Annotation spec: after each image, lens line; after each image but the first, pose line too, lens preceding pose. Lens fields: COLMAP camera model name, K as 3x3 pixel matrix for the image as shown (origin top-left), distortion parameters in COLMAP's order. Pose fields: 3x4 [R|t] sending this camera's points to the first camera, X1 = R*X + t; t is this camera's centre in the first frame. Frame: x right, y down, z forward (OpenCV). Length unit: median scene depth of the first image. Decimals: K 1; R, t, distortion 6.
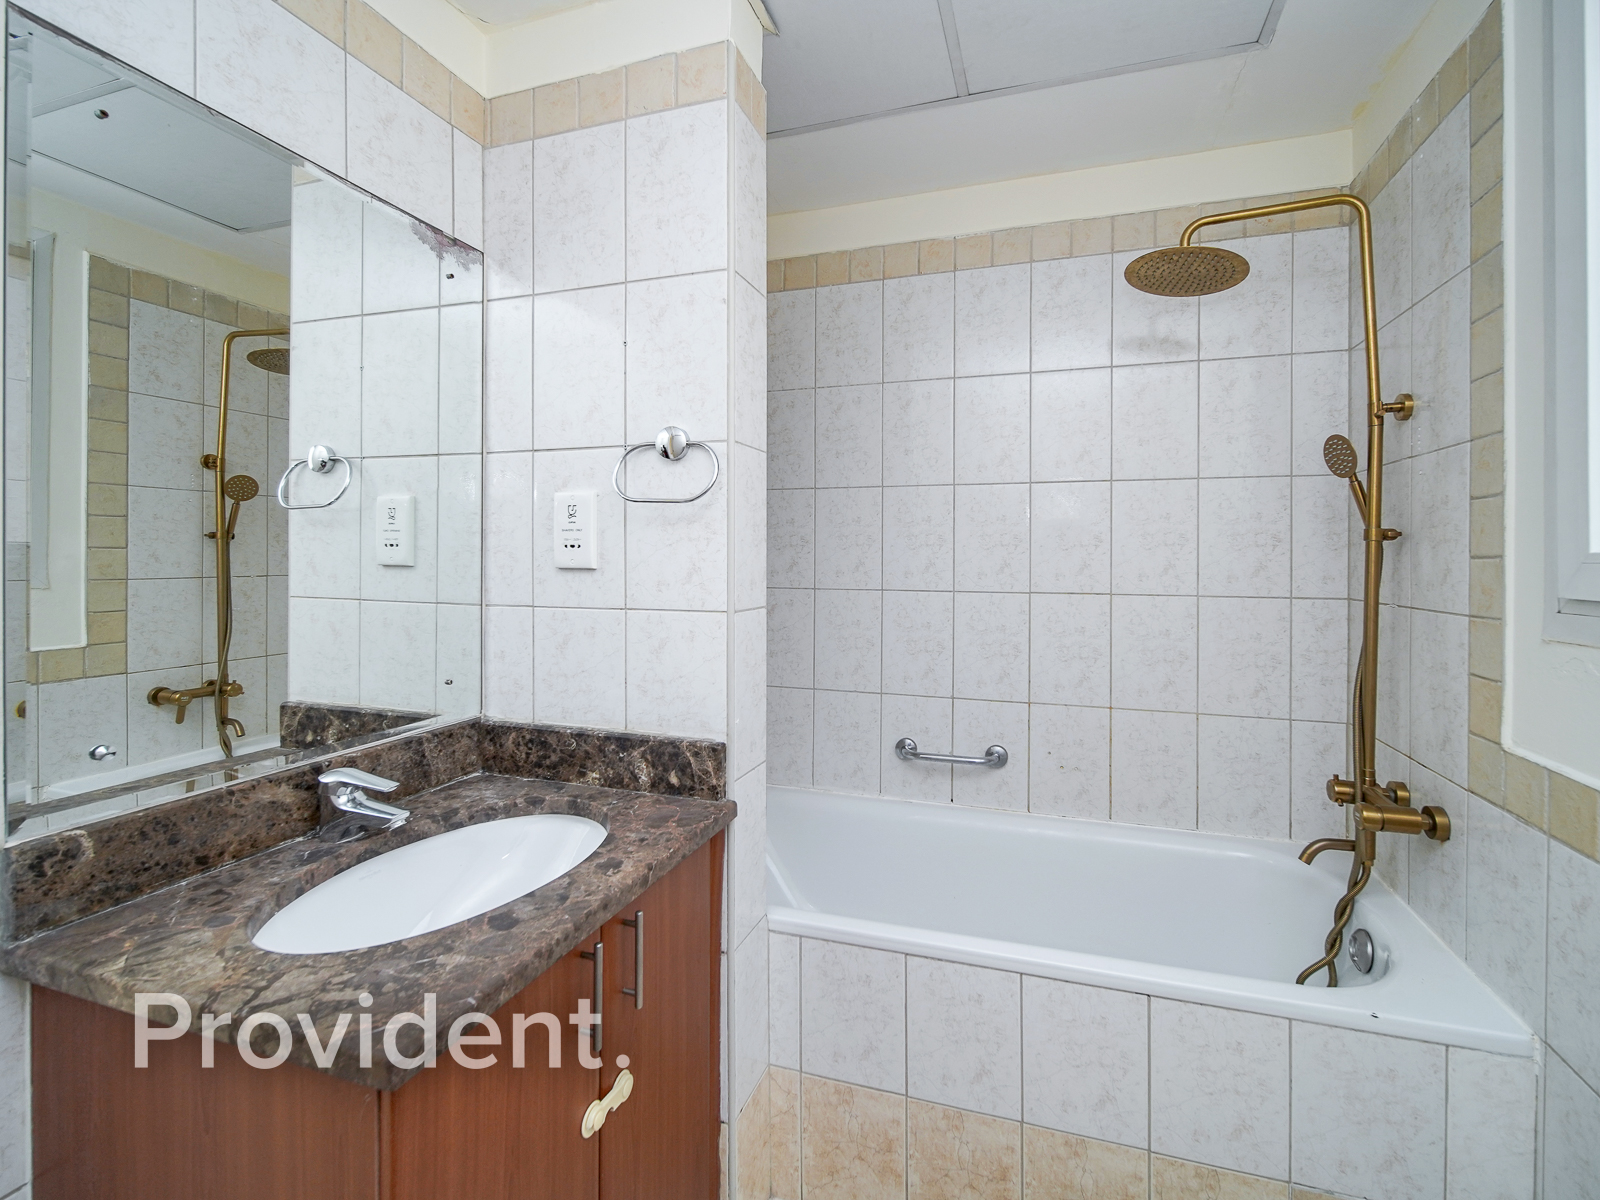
lens RADIAL K [[673.0, 0, 799.4], [0, 673.0, 552.7], [0, 0, 1]] dist [0.000506, -0.000696]
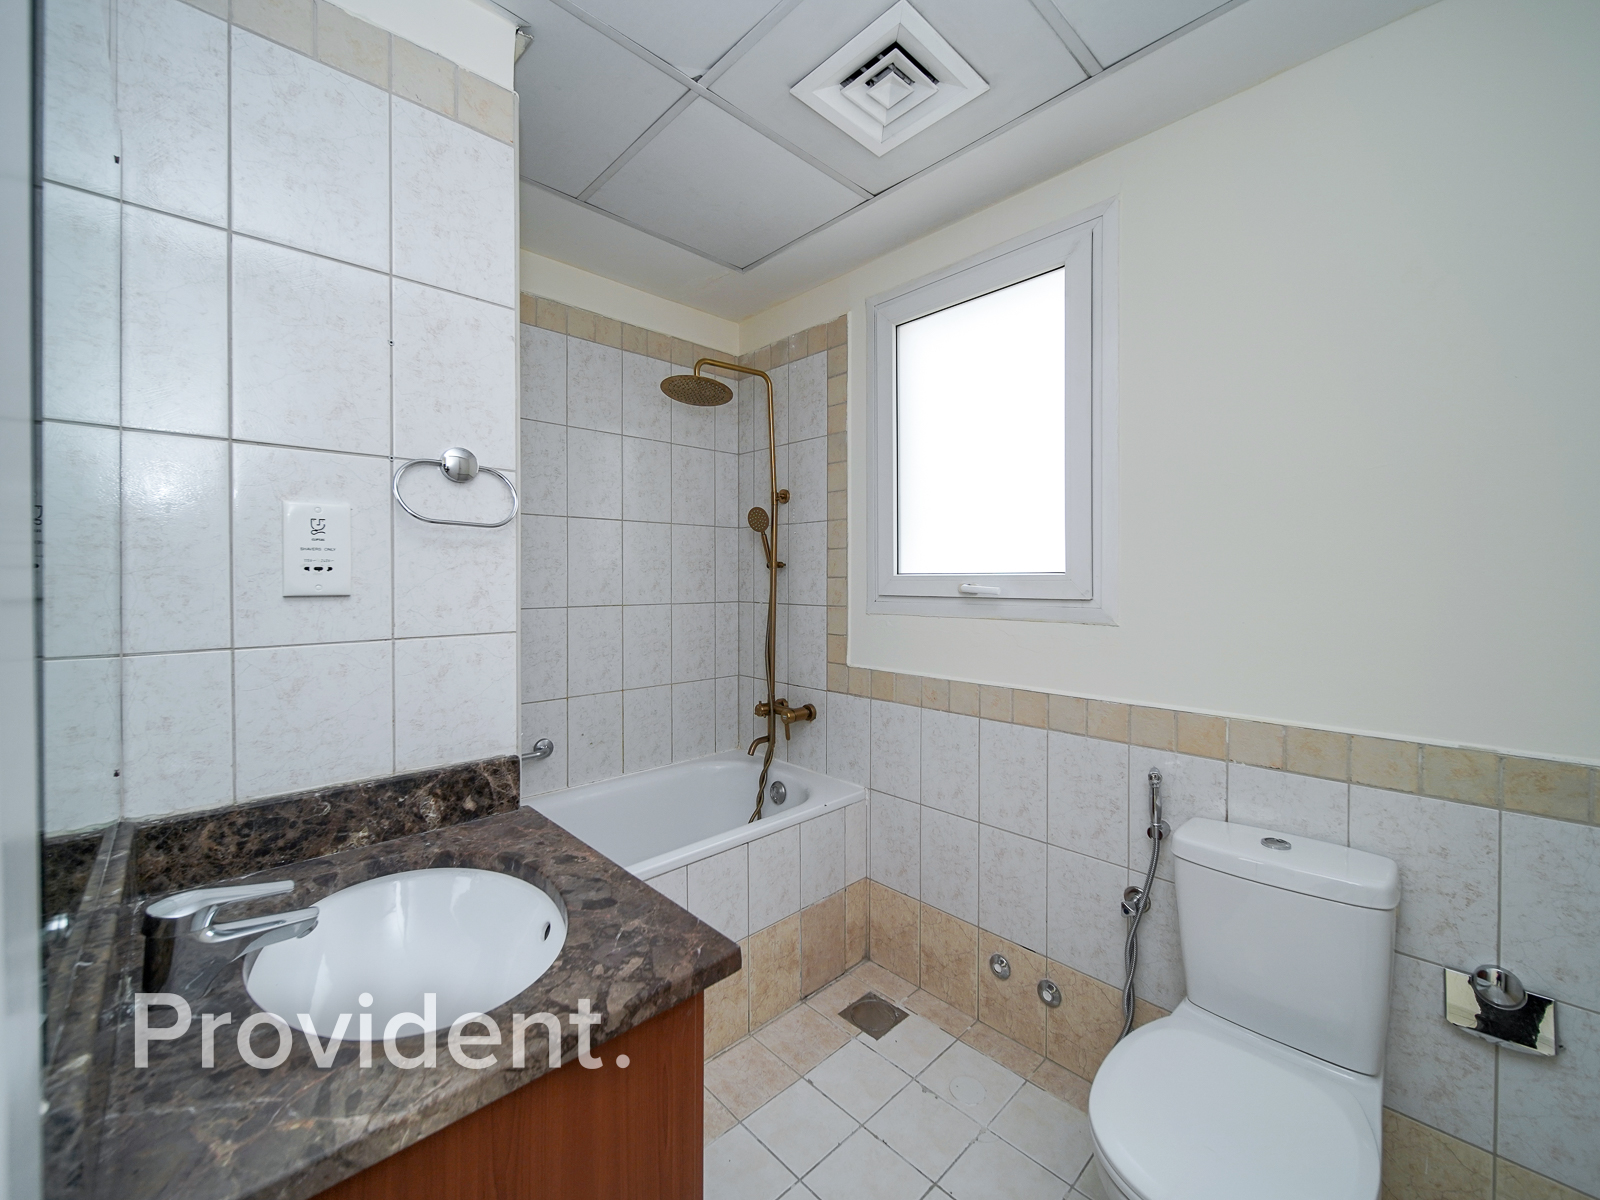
lens RADIAL K [[619.4, 0, 813.2], [0, 619.4, 570.2], [0, 0, 1]] dist [0.002476, -0.000027]
pose [[0.496882, 0.005530, 0.867800, -0.695380], [-0.003412, 0.999984, -0.004418, -0.006399], [-0.867811, -0.000766, 0.496893, 0.100170]]
